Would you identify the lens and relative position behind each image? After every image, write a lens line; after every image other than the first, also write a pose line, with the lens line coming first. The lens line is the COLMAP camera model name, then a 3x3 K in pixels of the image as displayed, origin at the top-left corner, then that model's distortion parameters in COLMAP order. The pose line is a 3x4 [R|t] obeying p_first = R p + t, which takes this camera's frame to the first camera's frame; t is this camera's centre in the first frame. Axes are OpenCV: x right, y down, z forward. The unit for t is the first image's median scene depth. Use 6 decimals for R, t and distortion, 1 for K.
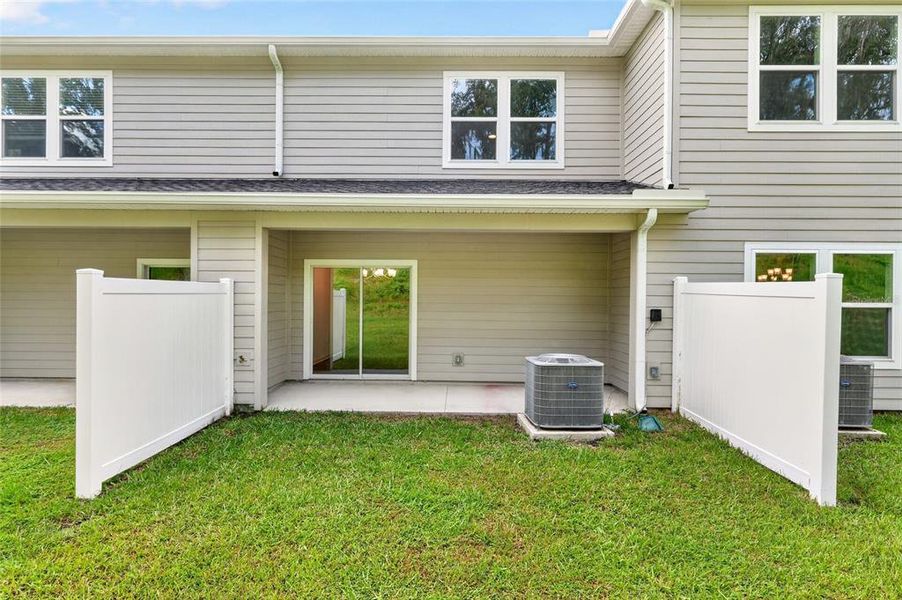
lens RADIAL K [[441.7, 0, 415.8], [0, 441.7, 296.0], [0, 0, 1]] dist [-0.001497, -0.000201]
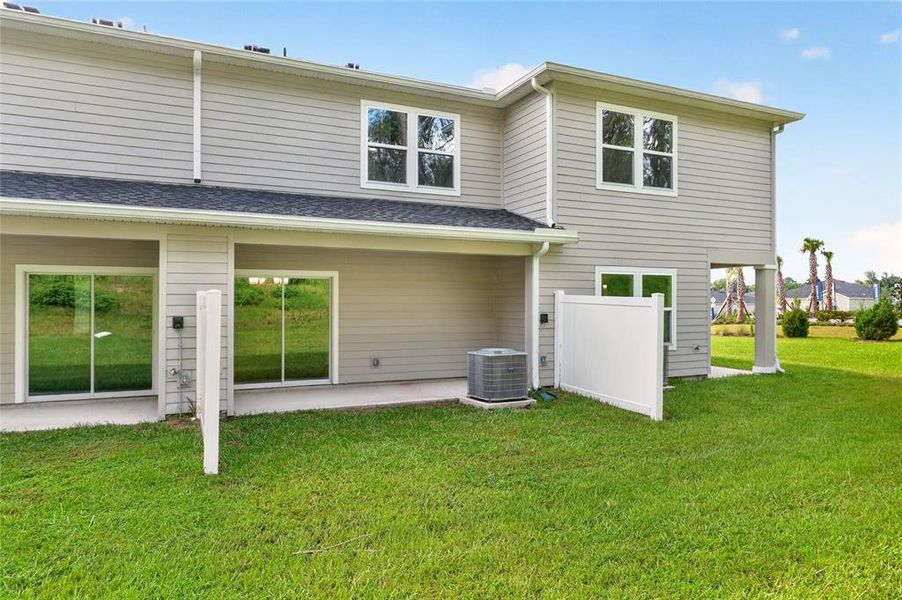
lens RADIAL K [[445.8, 0, 451.0], [0, 445.8, 300.0], [0, 0, 1]] dist [-0.001007, -0.000173]
pose [[0.926353, -0.004048, 0.376635, -0.231083], [0.006147, 0.999972, -0.004372, -0.008496], [-0.376607, 0.006366, 0.926351, -0.160491]]
